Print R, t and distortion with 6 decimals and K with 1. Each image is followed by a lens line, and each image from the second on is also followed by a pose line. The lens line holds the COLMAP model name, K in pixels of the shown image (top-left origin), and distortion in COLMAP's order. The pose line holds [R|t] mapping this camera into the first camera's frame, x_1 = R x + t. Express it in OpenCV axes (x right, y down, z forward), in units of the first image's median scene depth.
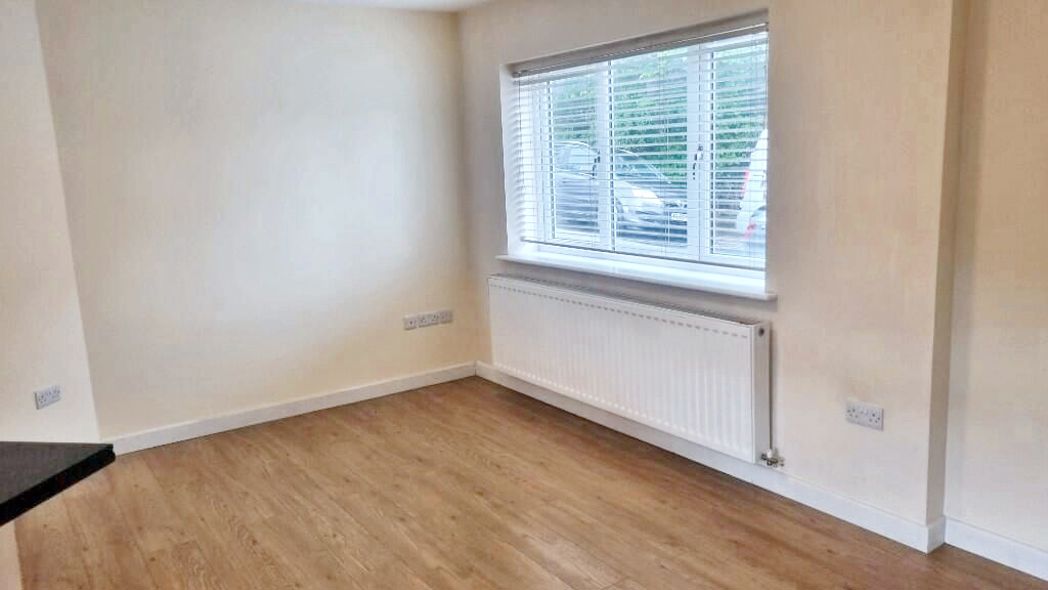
lens RADIAL K [[792.9, 0, 524.0], [0, 792.9, 295.0], [0, 0, 1]] dist [0.078334, 0.001929]
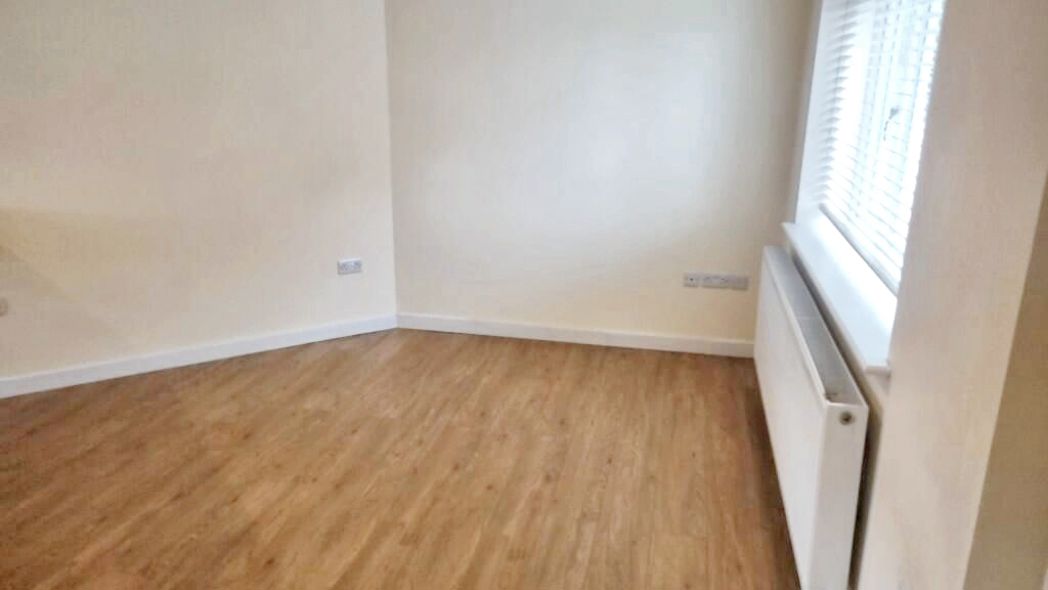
lens RADIAL K [[792.9, 0, 524.0], [0, 792.9, 295.0], [0, 0, 1]] dist [0.078334, 0.001929]
pose [[0.687262, 0.248056, -0.682743, 0.433885], [-0.171517, 0.968726, 0.179309, -0.096802], [0.705870, -0.006131, 0.708315, 0.300600]]
